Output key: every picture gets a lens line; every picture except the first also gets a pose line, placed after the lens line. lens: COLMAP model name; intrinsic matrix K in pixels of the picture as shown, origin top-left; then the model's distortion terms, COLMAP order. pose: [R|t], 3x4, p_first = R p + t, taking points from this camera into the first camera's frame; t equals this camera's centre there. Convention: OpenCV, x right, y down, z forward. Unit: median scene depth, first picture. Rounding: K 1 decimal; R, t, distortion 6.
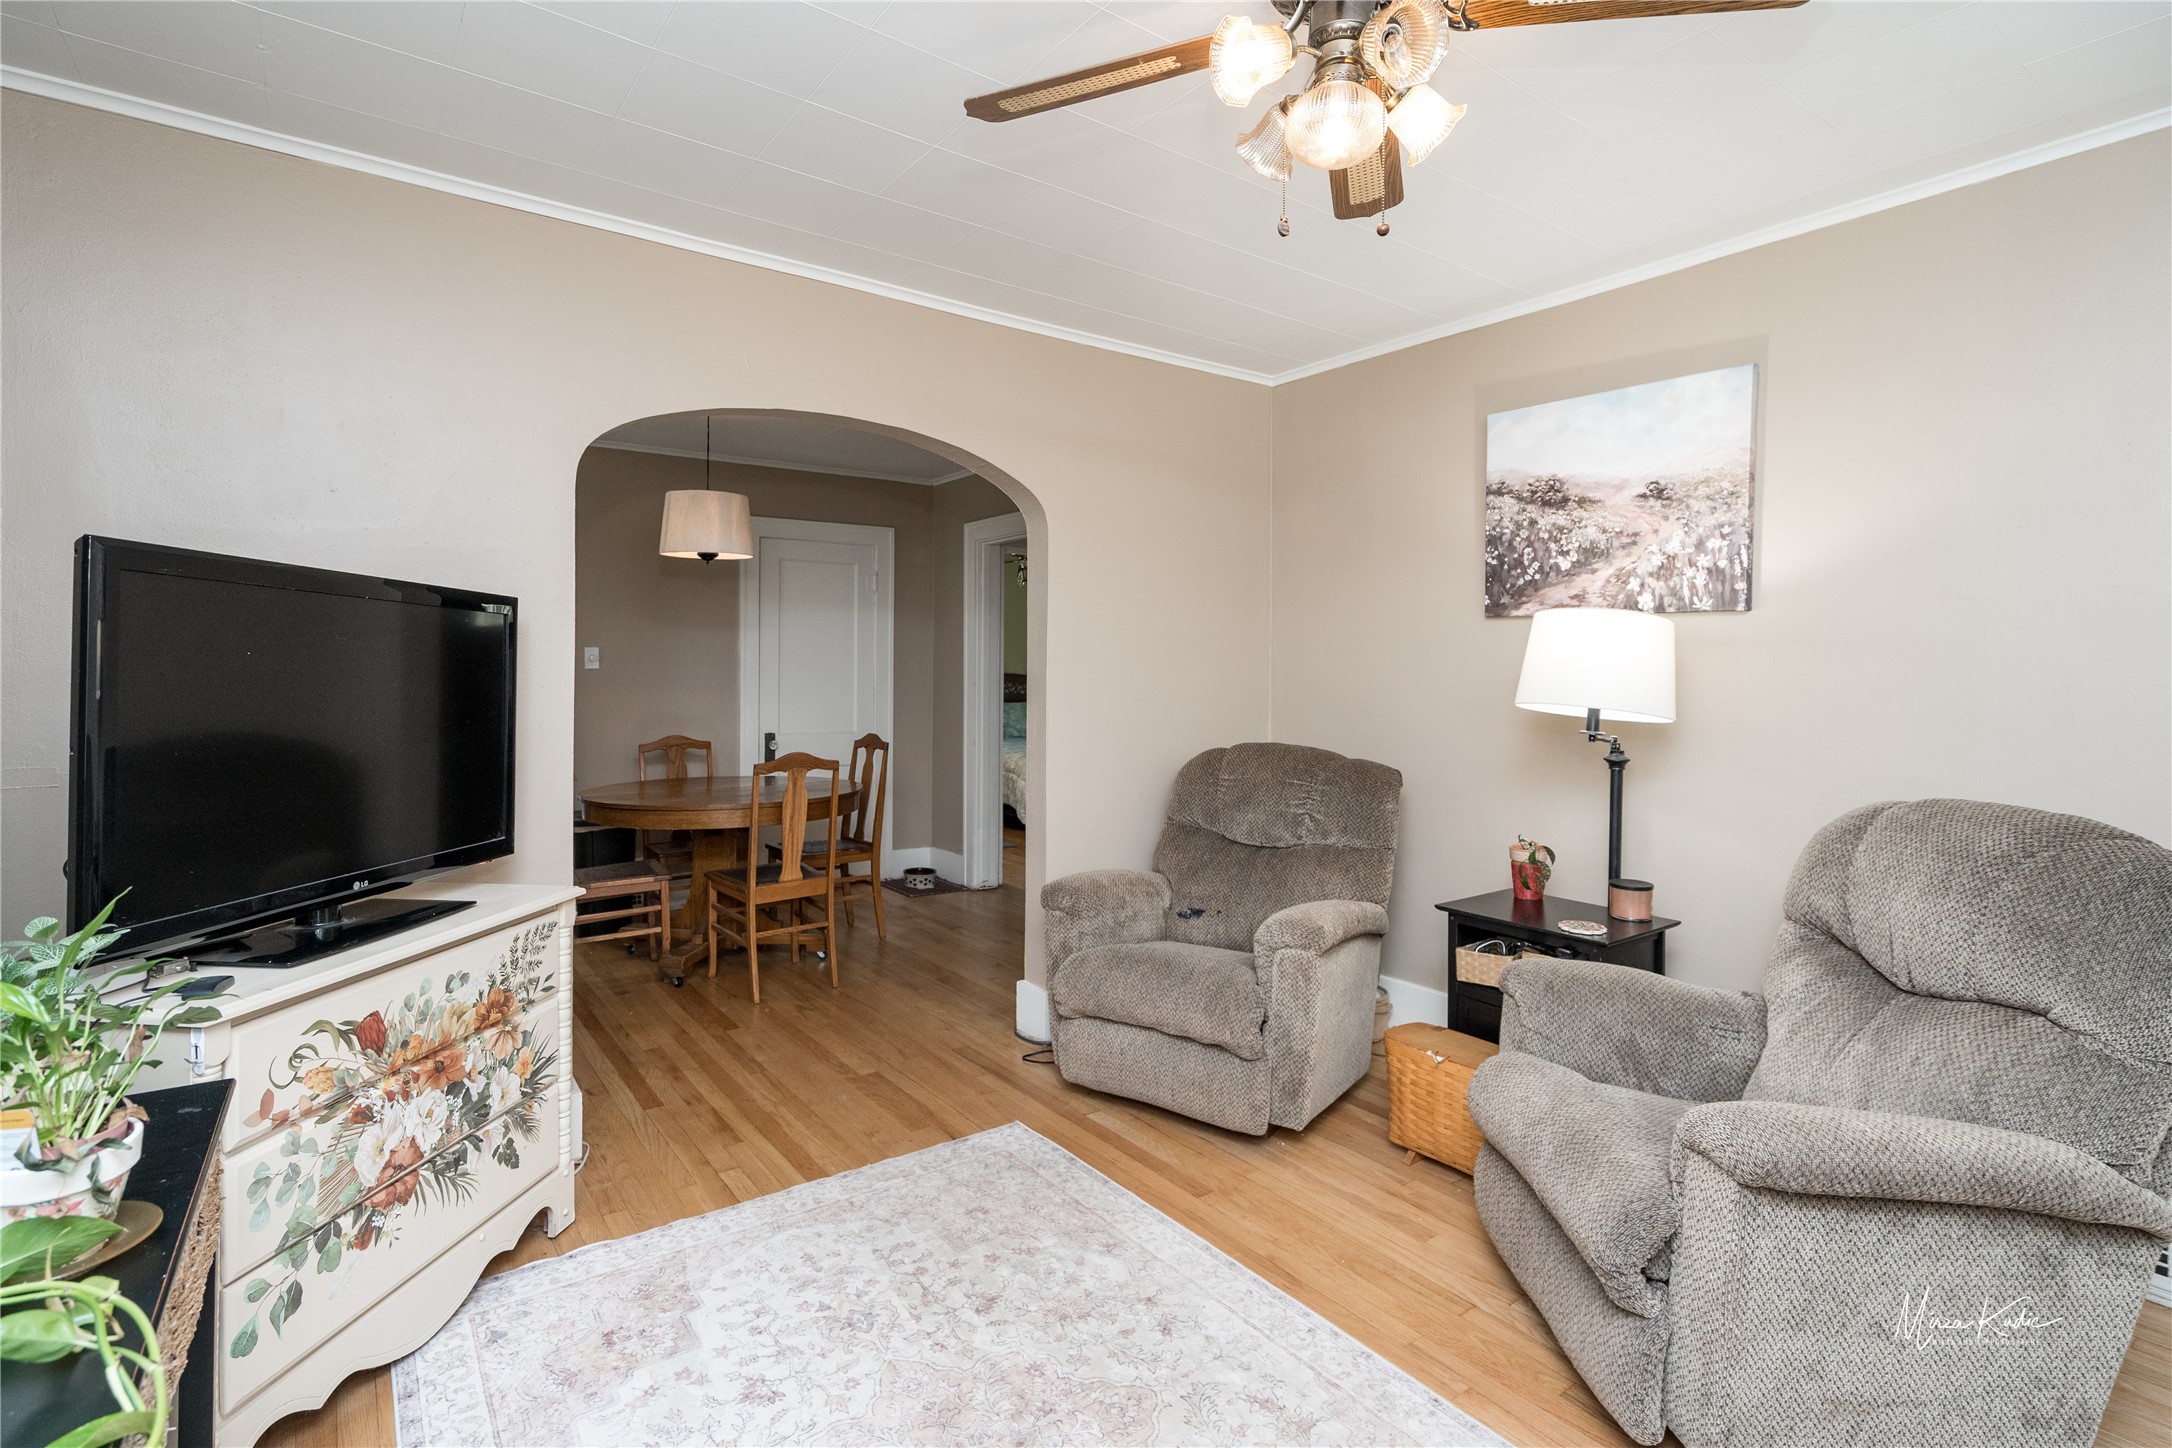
lens RADIAL K [[1011.7, 0, 1081.8], [0, 1011.7, 667.4], [0, 0, 1]] dist [-0.004406, -0.000223]
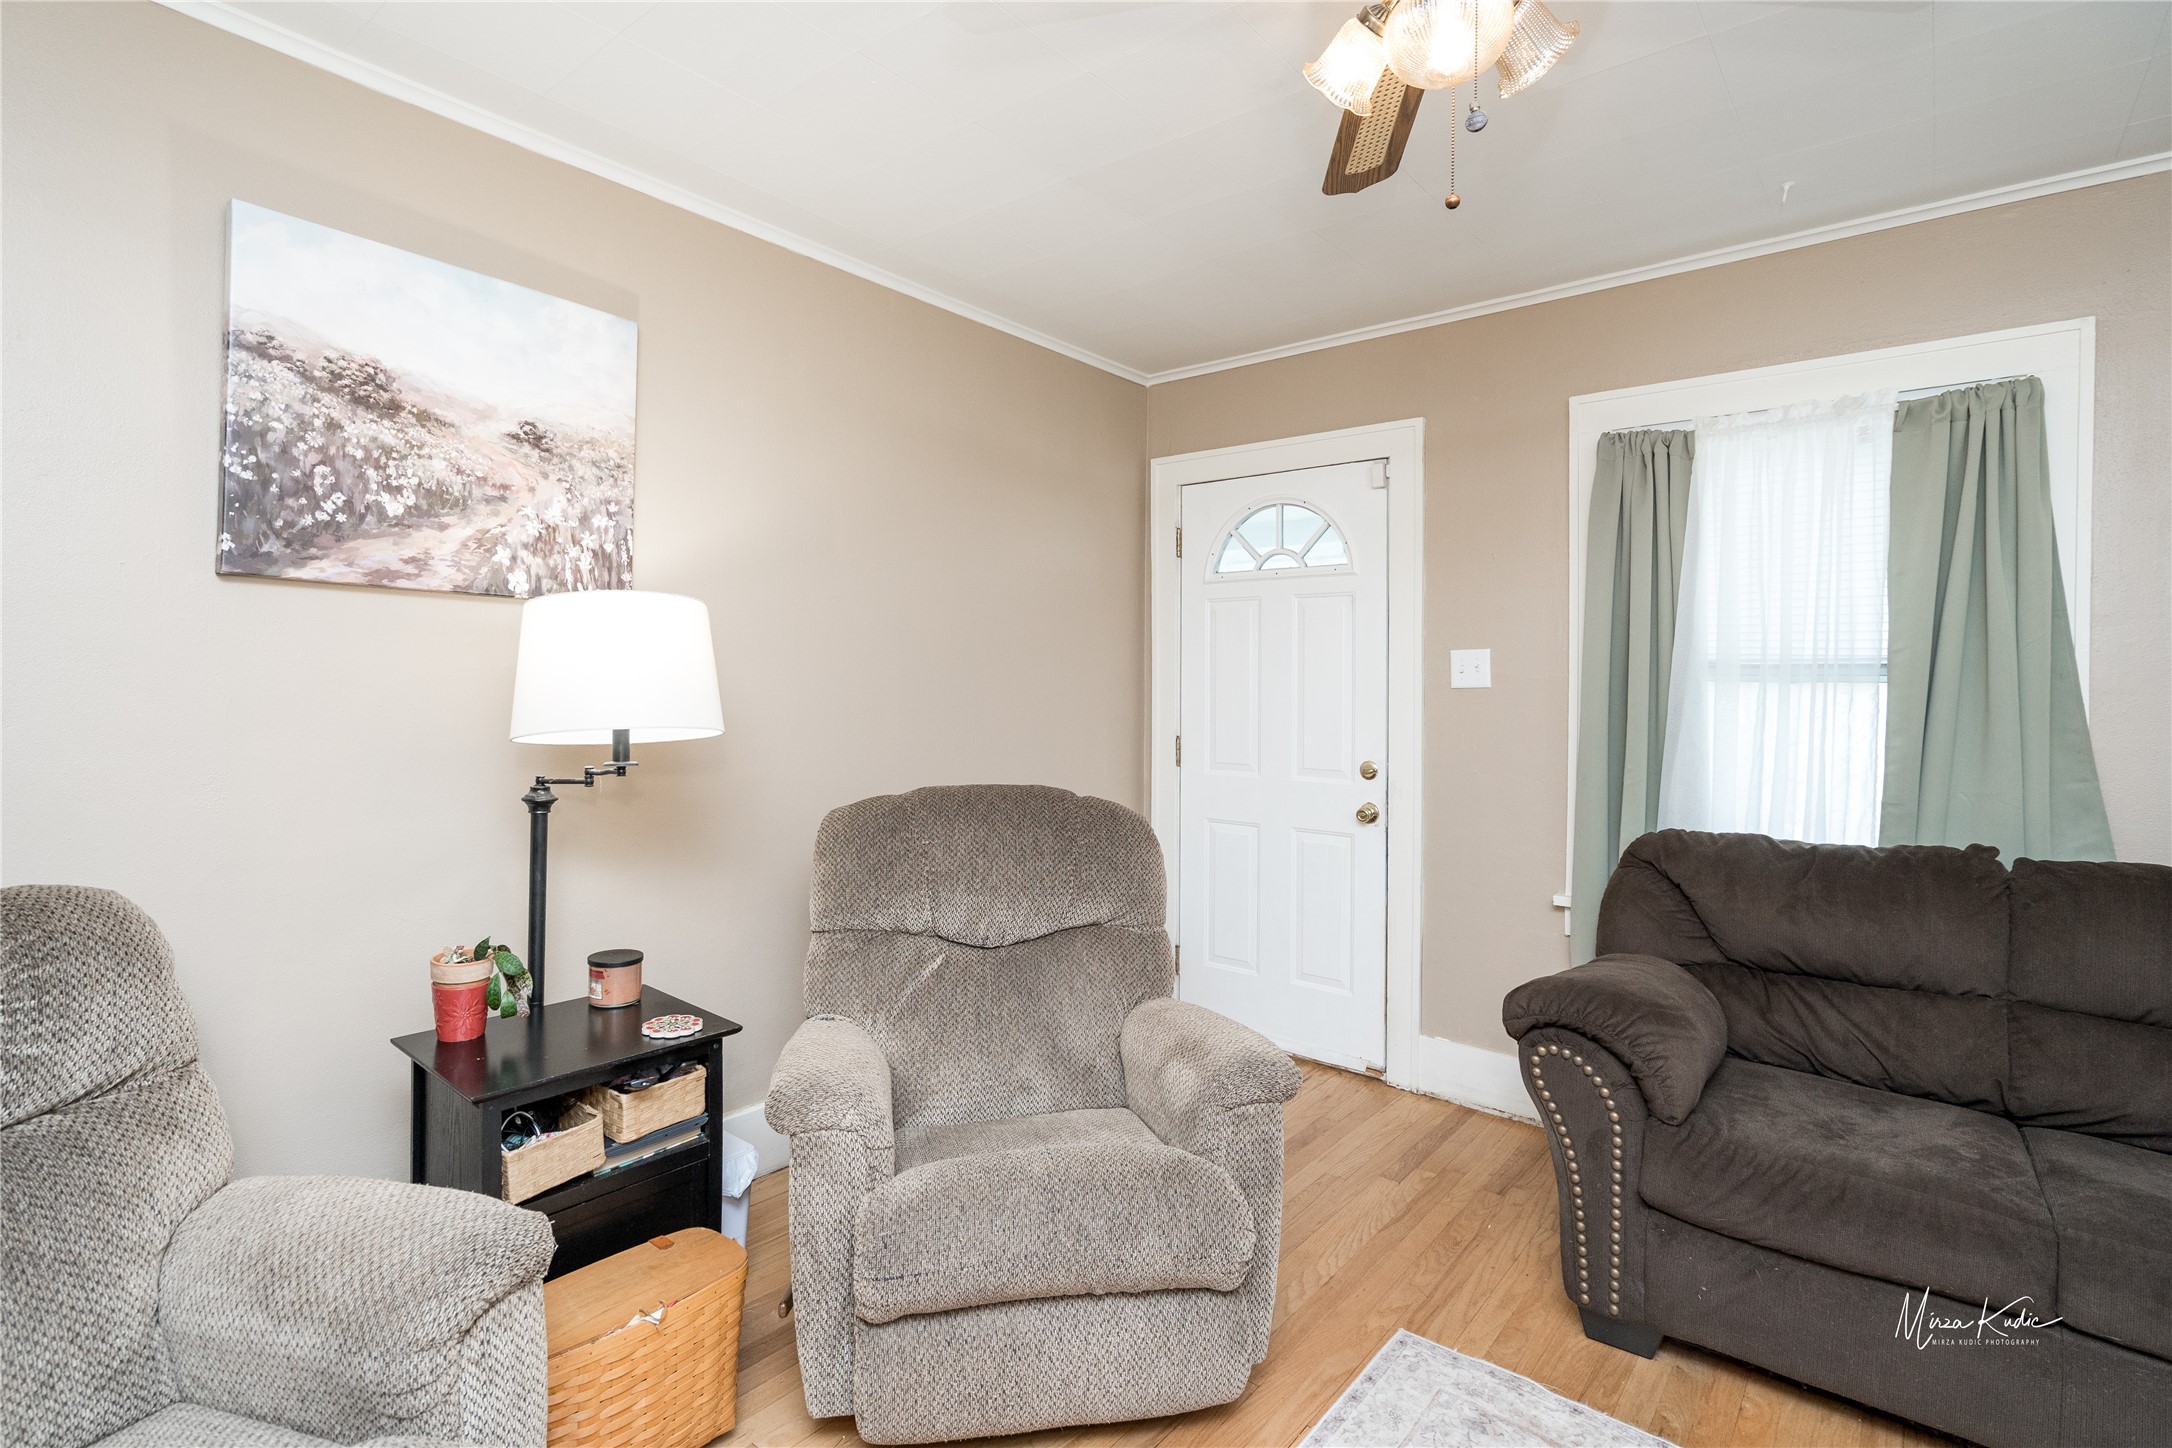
lens RADIAL K [[1011.7, 0, 1086.7], [0, 1011.7, 700.4], [0, 0, 1]] dist [-0.004406, -0.000223]
pose [[-0.206603, -0.007903, 0.978393, -0.235217], [0.001405, 0.999964, 0.008374, 0.014828], [-0.978424, 0.003105, -0.206585, 0.710115]]
